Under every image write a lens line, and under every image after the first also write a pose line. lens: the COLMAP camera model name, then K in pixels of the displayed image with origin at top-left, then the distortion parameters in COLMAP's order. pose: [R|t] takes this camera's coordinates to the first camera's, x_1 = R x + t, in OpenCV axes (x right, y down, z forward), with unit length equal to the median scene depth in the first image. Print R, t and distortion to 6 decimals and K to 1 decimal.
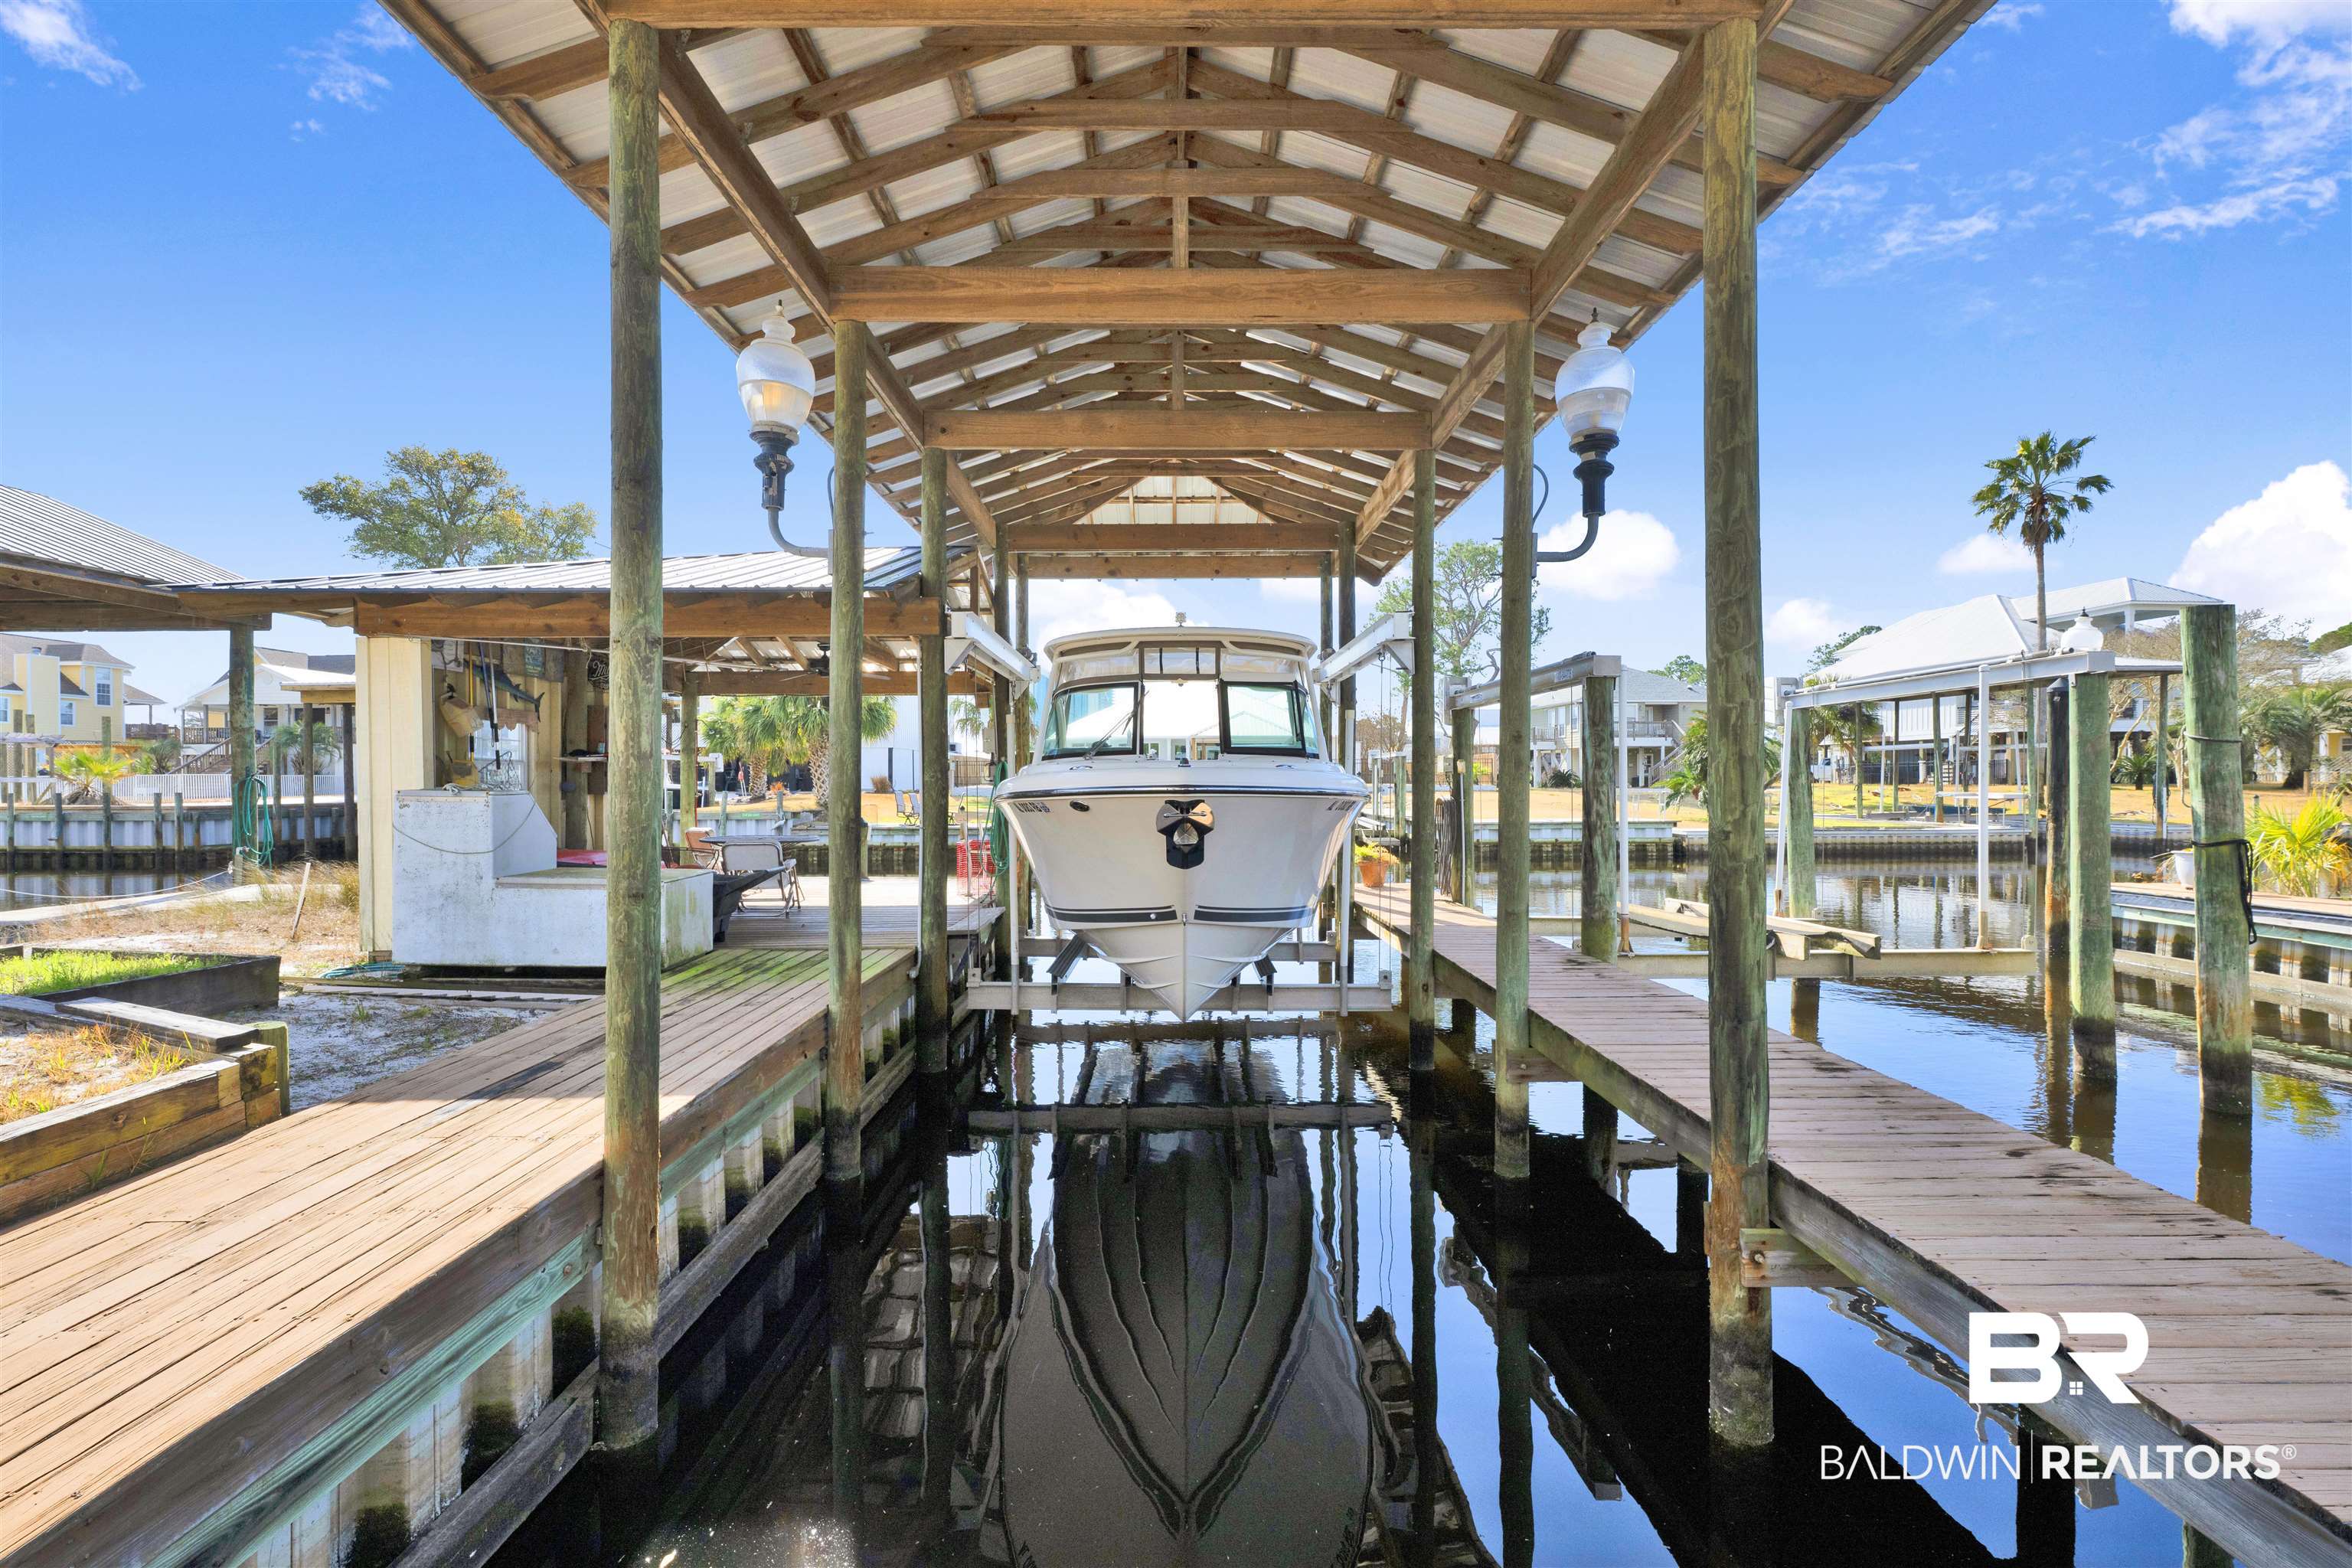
lens RADIAL K [[1003.6, 0, 1181.0], [0, 1003.6, 791.6], [0, 0, 1]] dist [-0.004768, -0.000375]
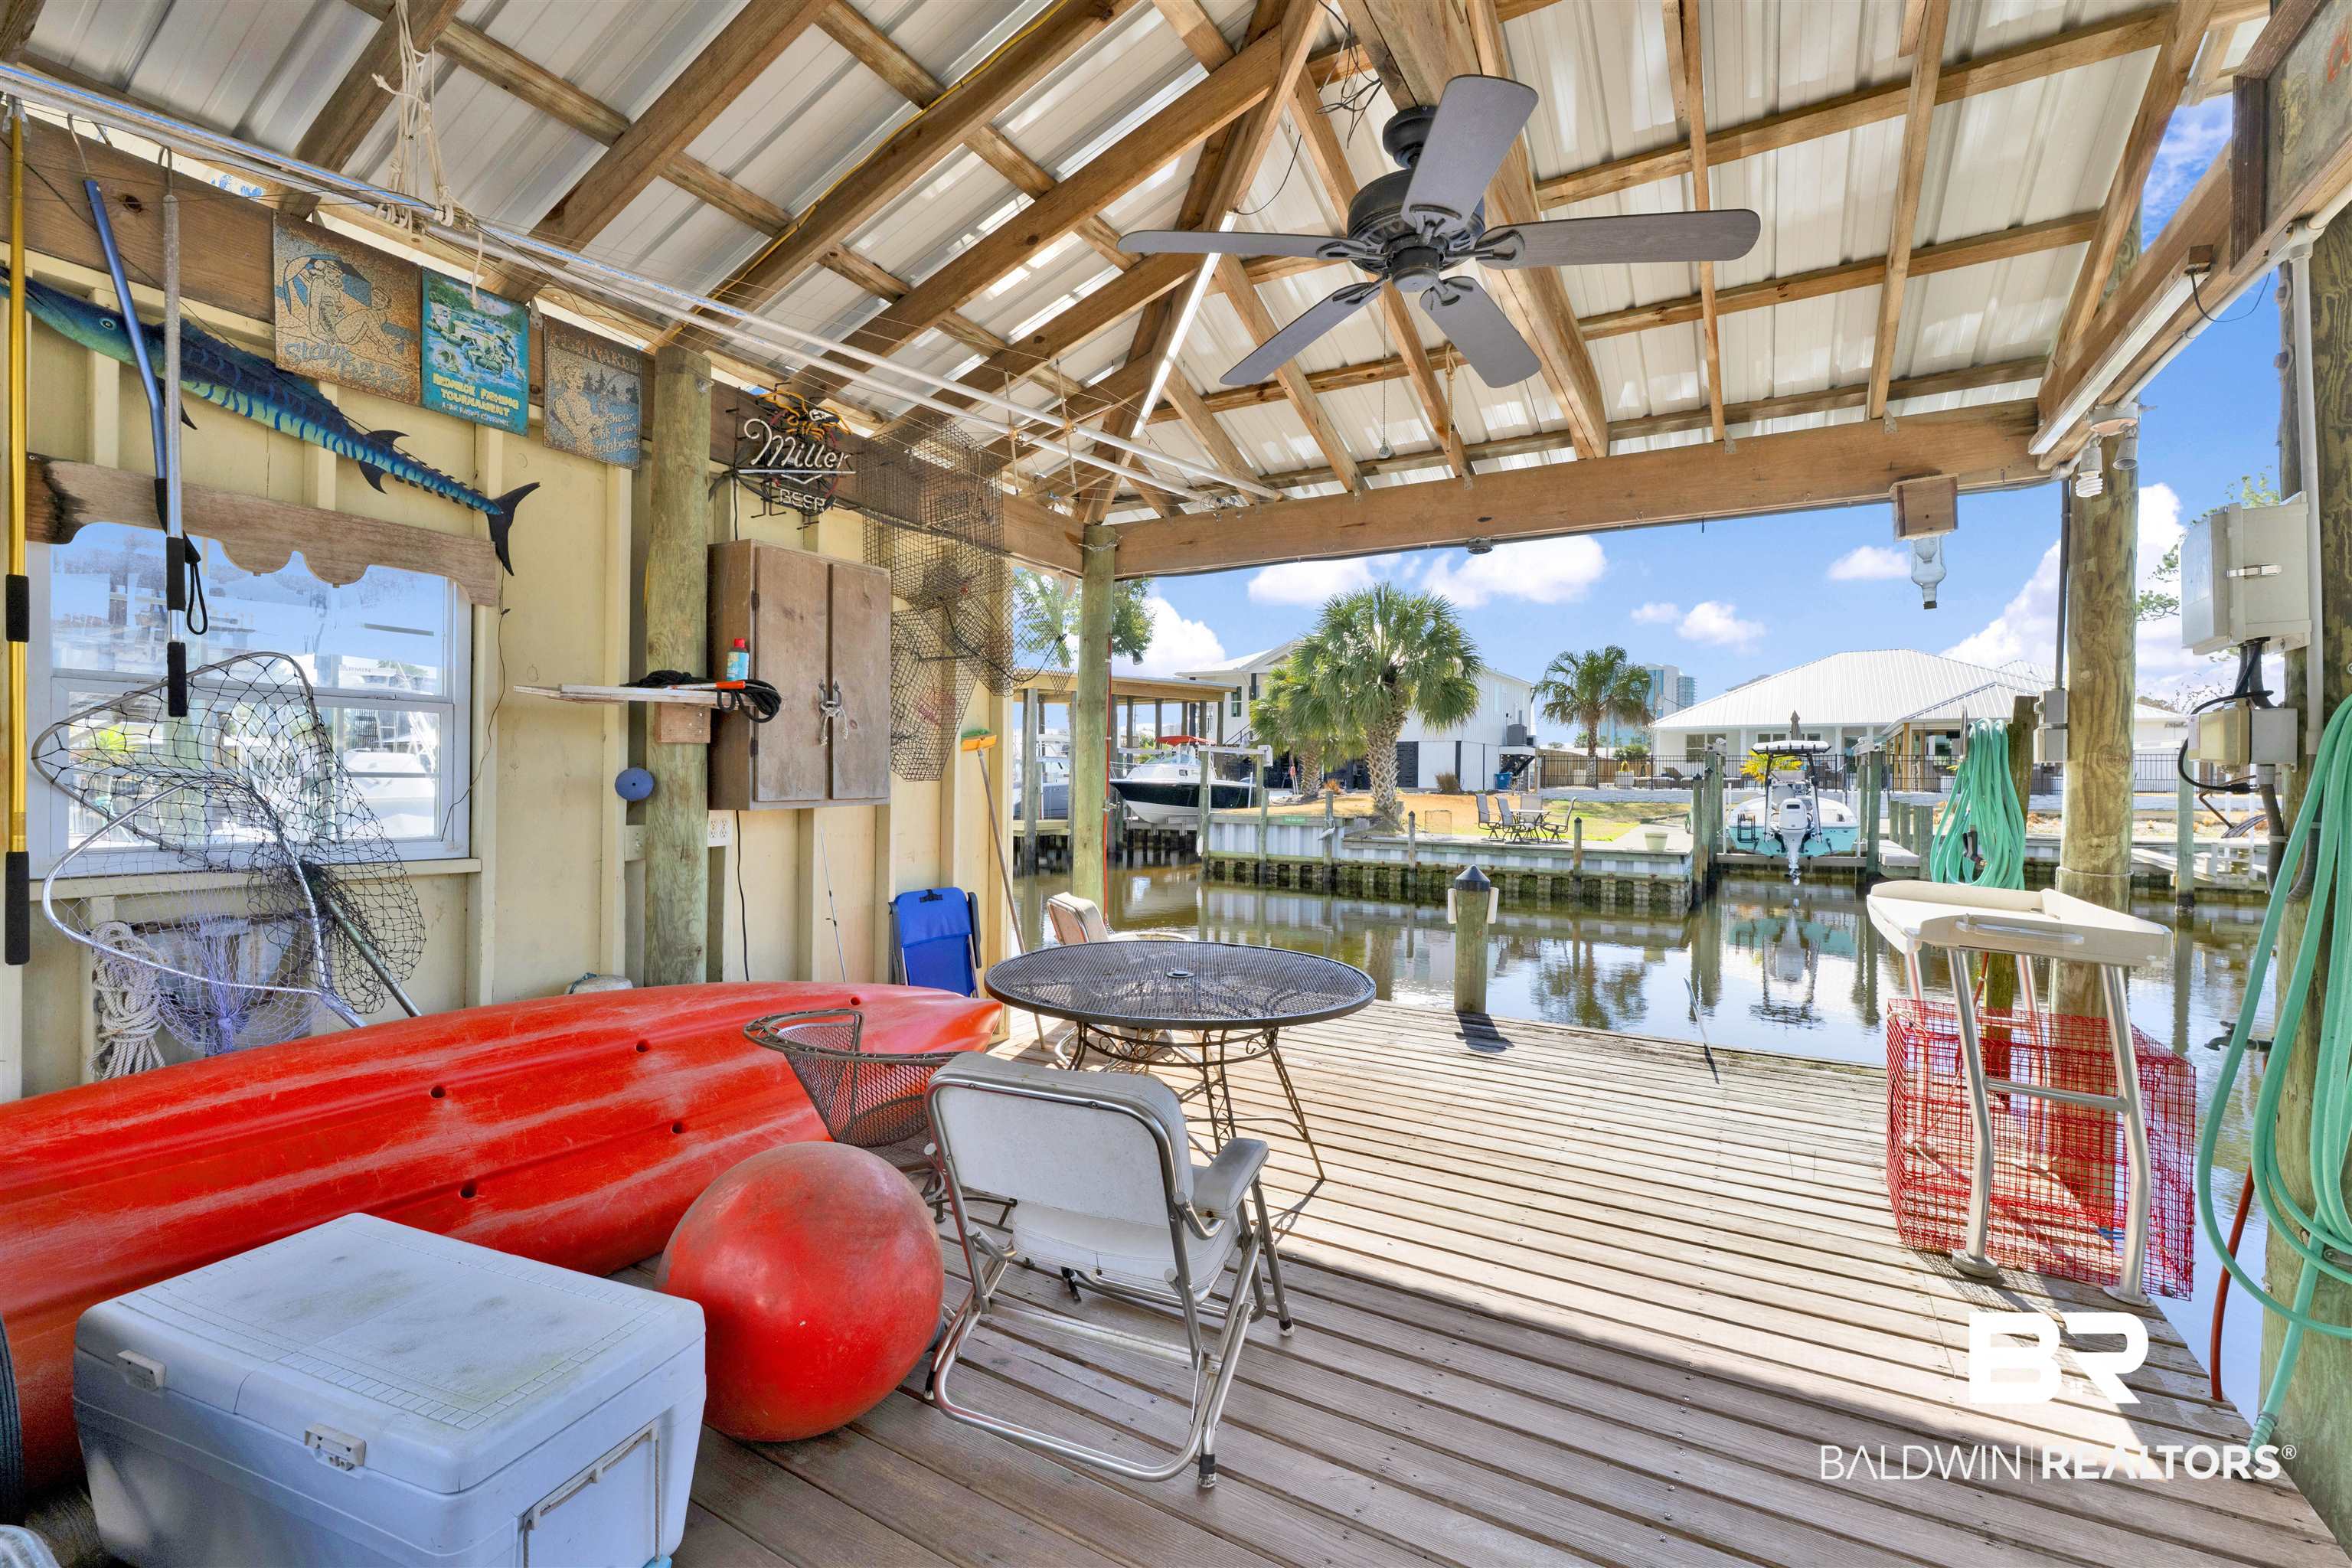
lens RADIAL K [[1003.6, 0, 1173.5], [0, 1003.6, 790.8], [0, 0, 1]] dist [-0.004768, -0.000375]
pose [[0.854158, 0.018478, -0.519686, -0.087340], [-0.018043, 0.999820, 0.005895, -0.002549], [0.519701, 0.004342, 0.854337, 0.240915]]
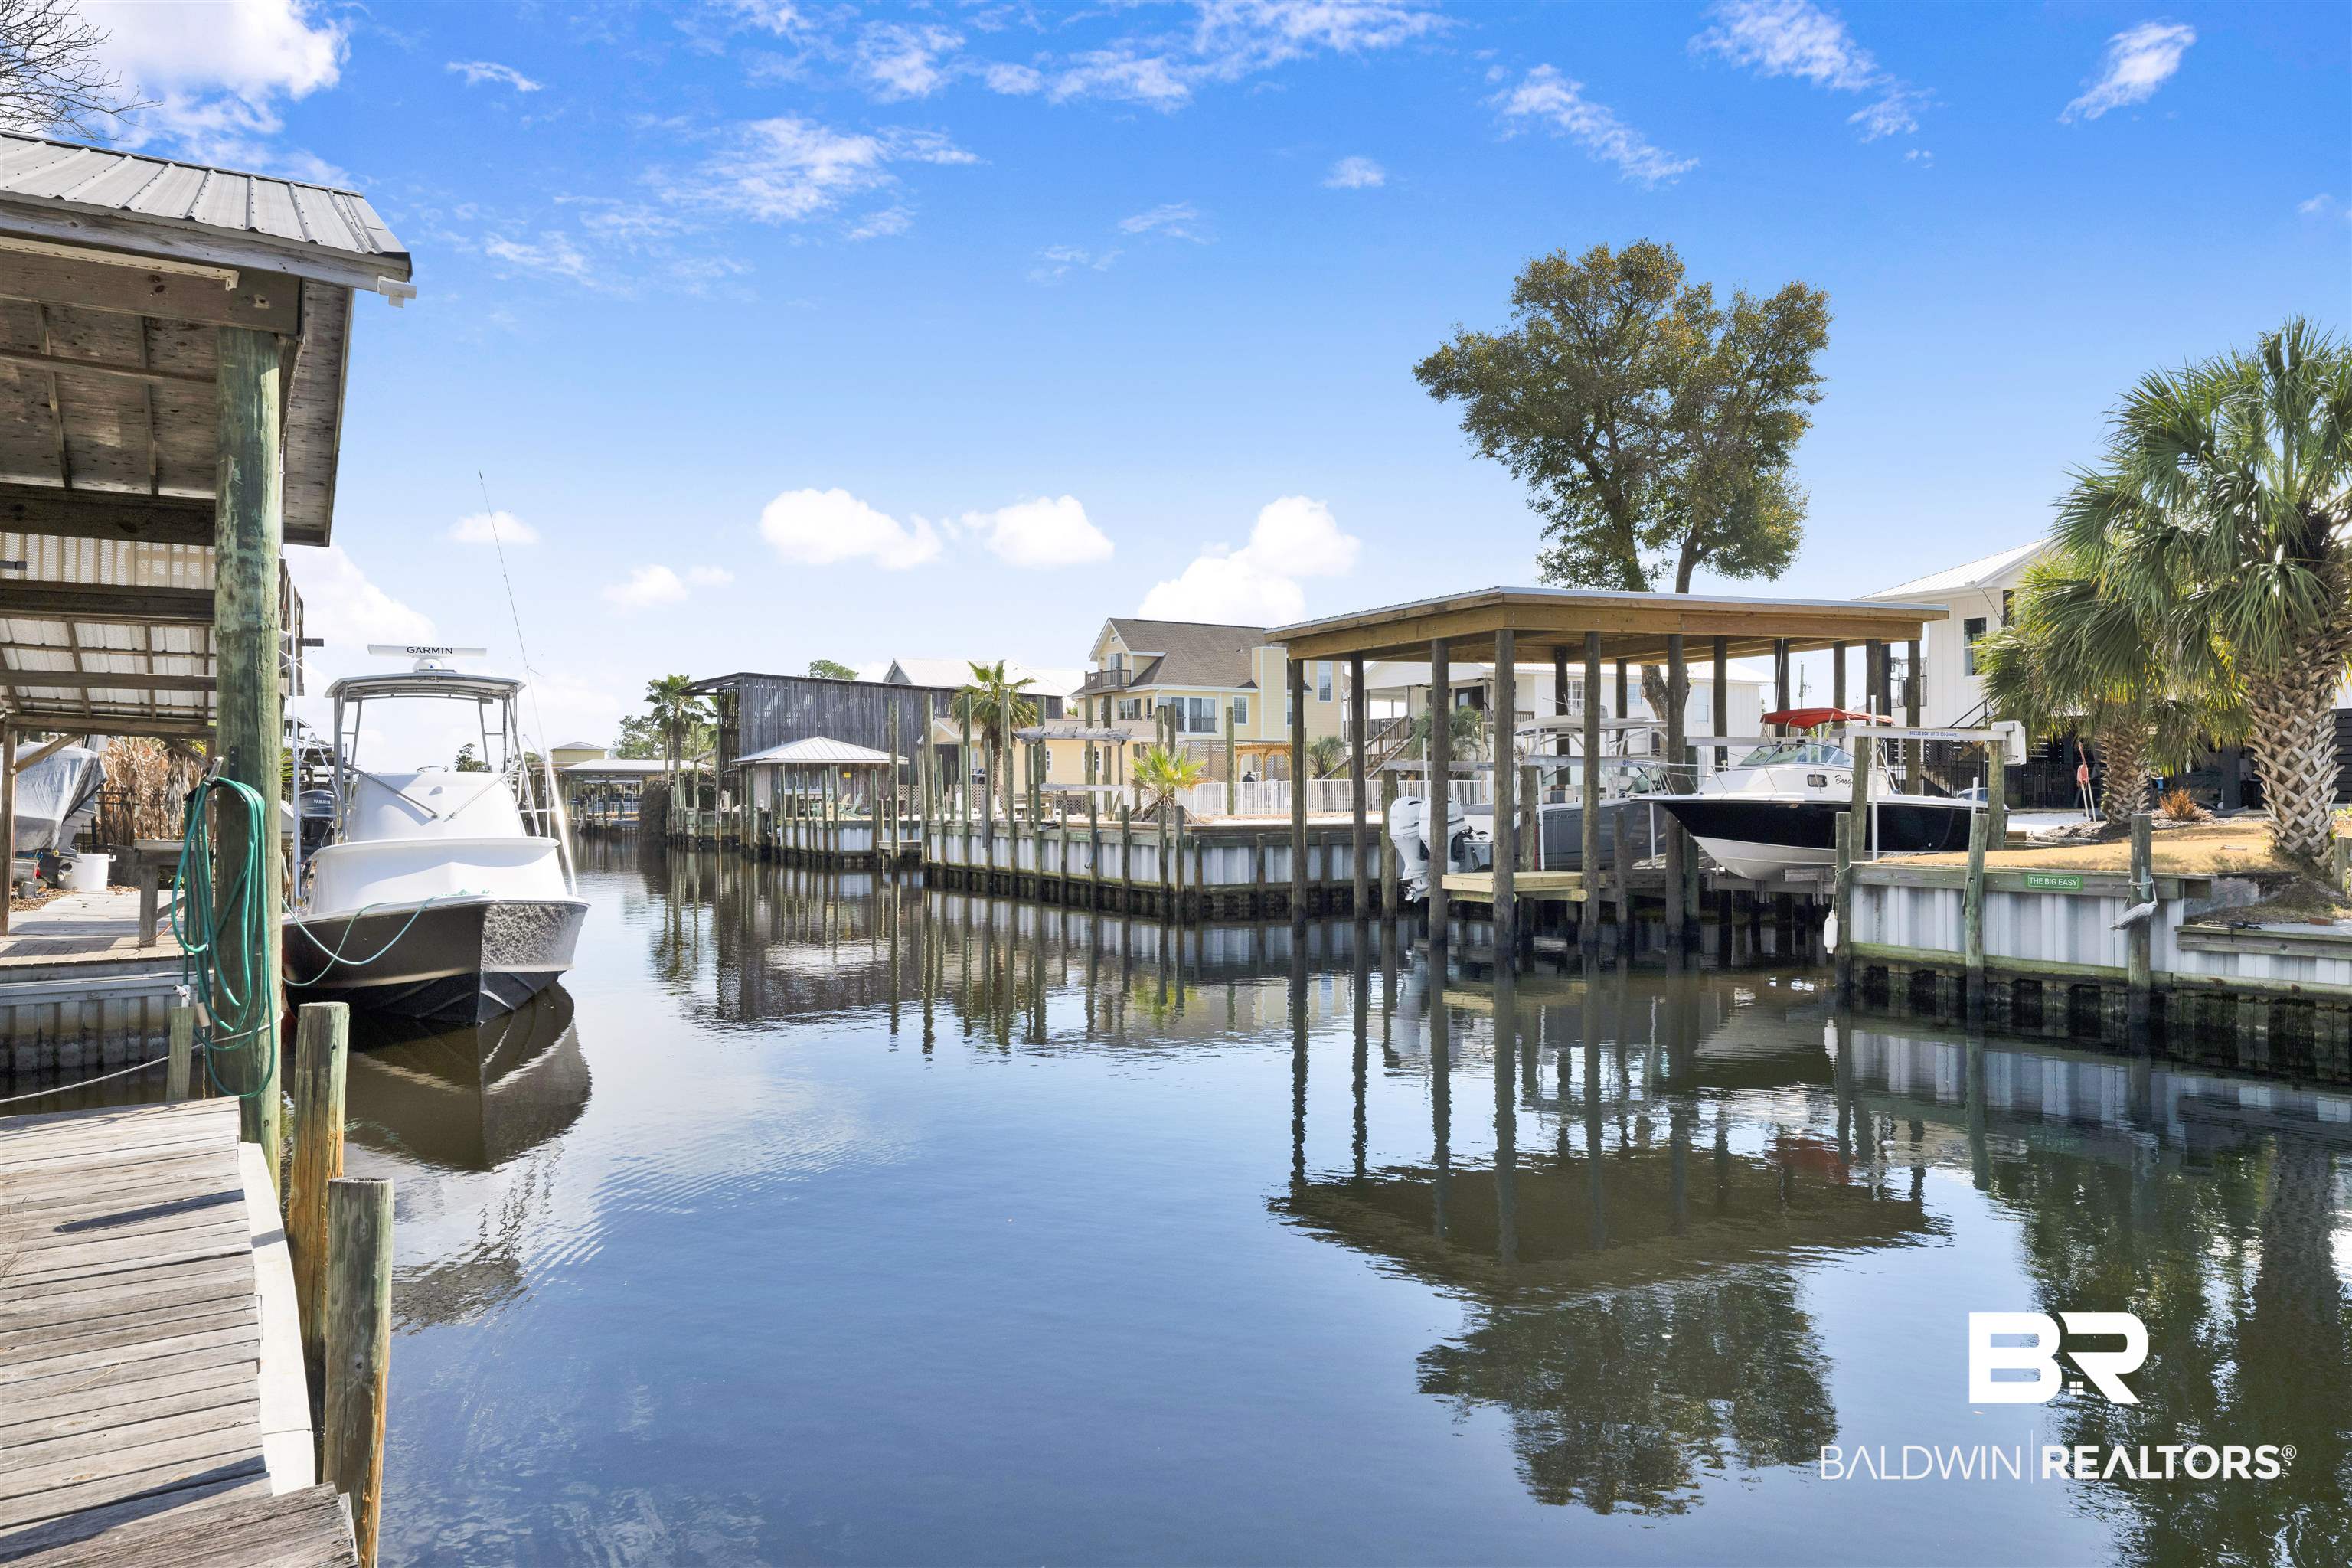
lens RADIAL K [[1461.8, 0, 1231.3], [0, 1461.8, 793.1], [0, 0, 1]] dist [0.002684, 0.000145]
pose [[0.553574, 0.001206, -0.832799, -0.143189], [-0.007021, 0.999970, -0.003219, -0.003949], [0.832771, 0.007629, 0.553566, 0.424901]]
